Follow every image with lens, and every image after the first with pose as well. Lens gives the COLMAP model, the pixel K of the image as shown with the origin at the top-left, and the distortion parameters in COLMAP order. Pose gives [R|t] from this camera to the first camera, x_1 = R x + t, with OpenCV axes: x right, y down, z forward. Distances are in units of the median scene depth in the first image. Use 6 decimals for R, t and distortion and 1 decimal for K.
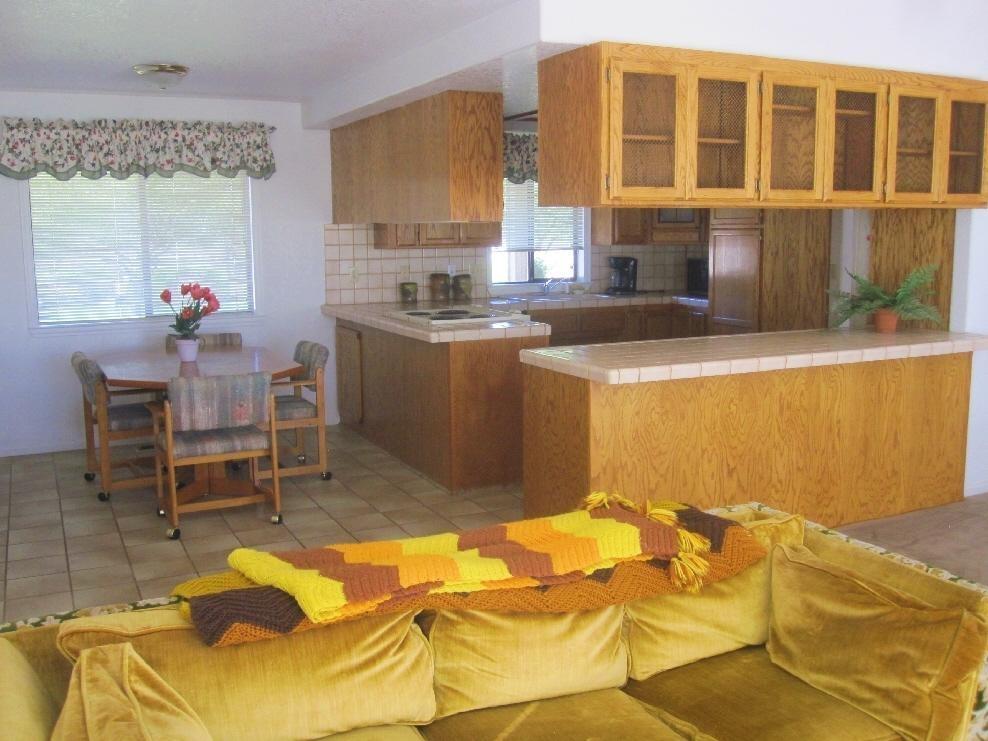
lens RADIAL K [[967.5, 0, 494.9], [0, 967.5, 376.1], [0, 0, 1]] dist [-0.069463, 0.000000]
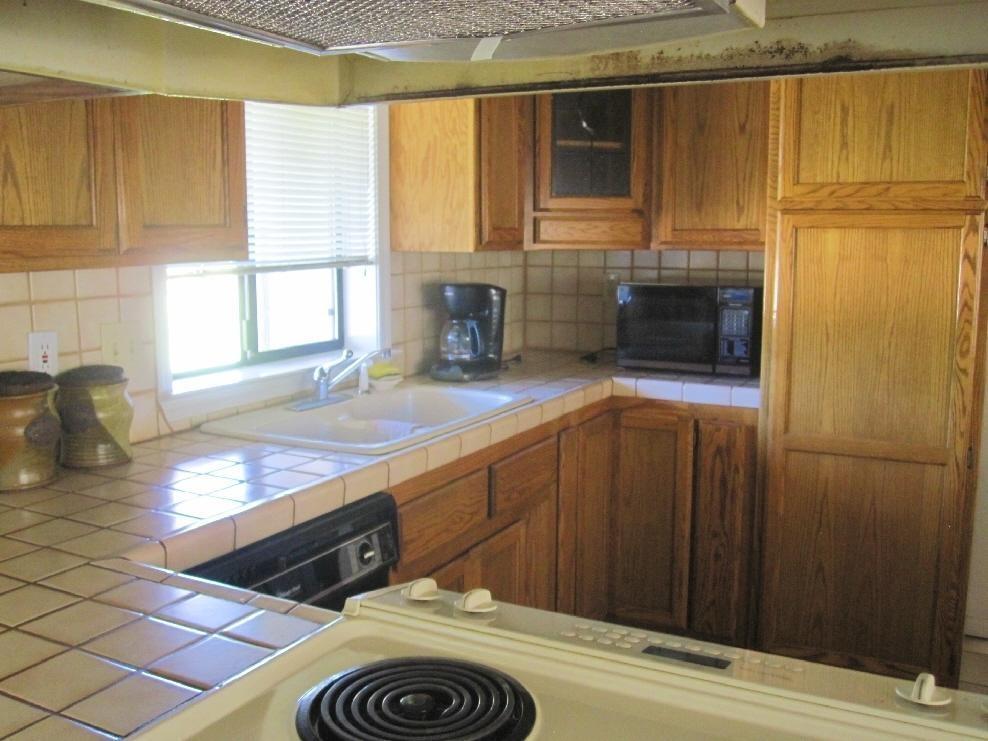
lens RADIAL K [[967.5, 0, 496.2], [0, 967.5, 373.6], [0, 0, 1]] dist [-0.069463, 0.000000]
pose [[0.802403, -0.075884, 0.591938, -0.154982], [0.079765, 0.996620, 0.019636, -0.156571], [-0.591428, 0.031460, 0.805744, 1.138561]]
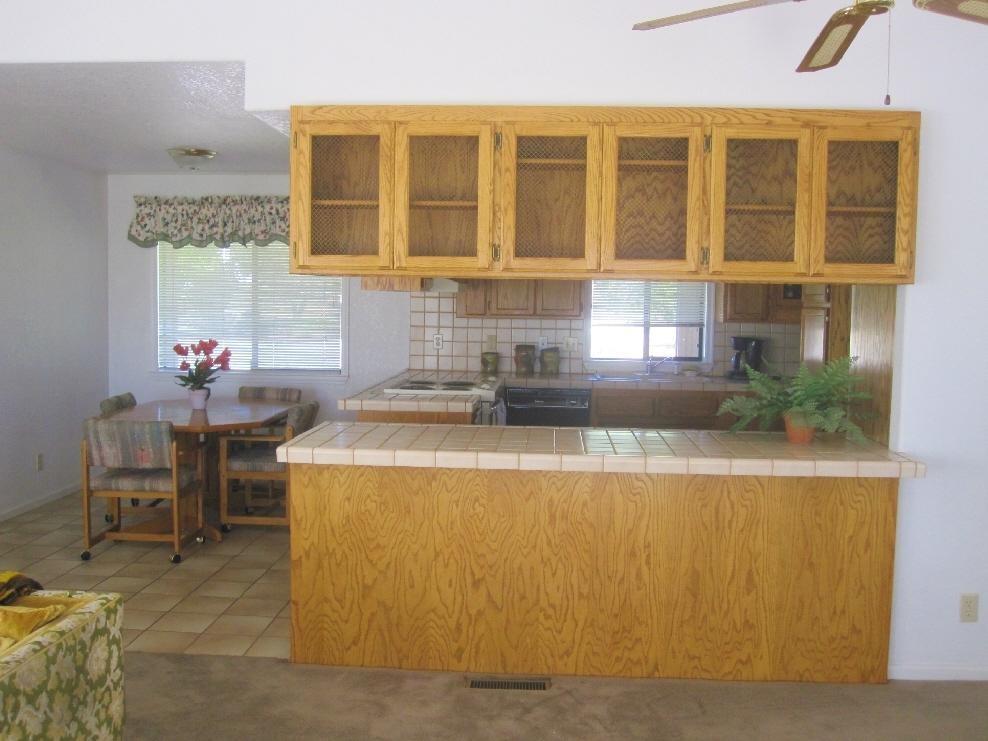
lens RADIAL K [[967.5, 0, 495.3], [0, 967.5, 369.8], [0, 0, 1]] dist [-0.069463, 0.000000]
pose [[0.871944, 0.060682, -0.485831, 0.605975], [-0.098725, 0.993699, -0.053070, -0.041333], [0.479549, 0.094238, 0.872440, 0.216497]]
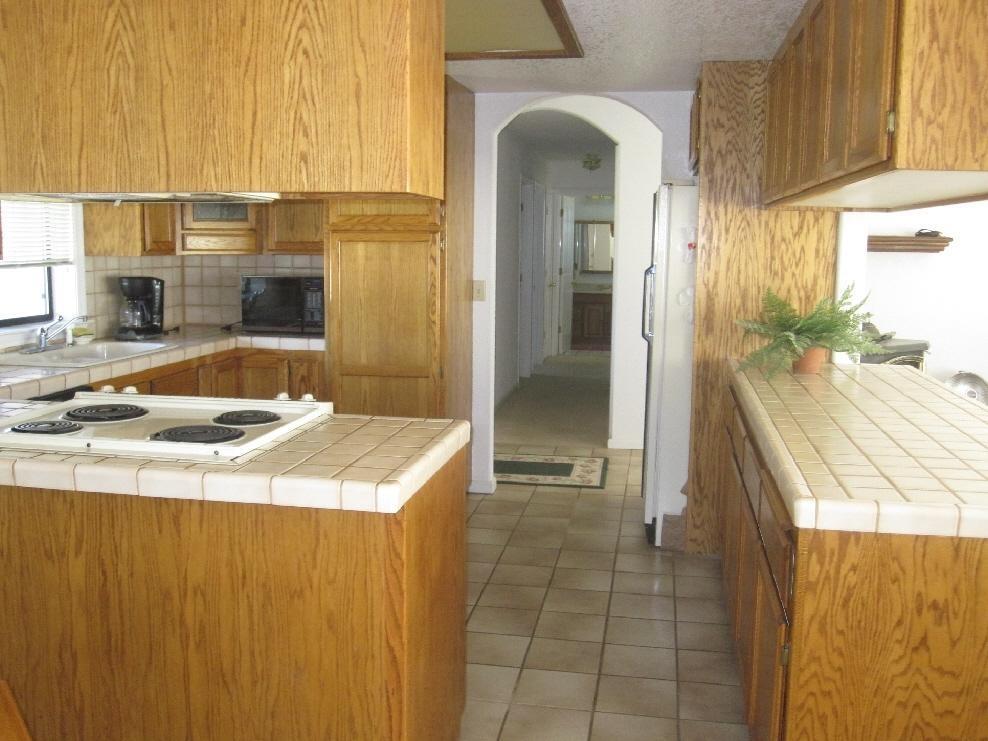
lens RADIAL K [[967.5, 0, 495.2], [0, 967.5, 367.0], [0, 0, 1]] dist [-0.069463, 0.000000]
pose [[0.584722, -0.089386, 0.806295, -0.368736], [0.105611, 0.993840, 0.033588, -0.107871], [-0.804330, 0.065514, 0.590560, 0.800003]]
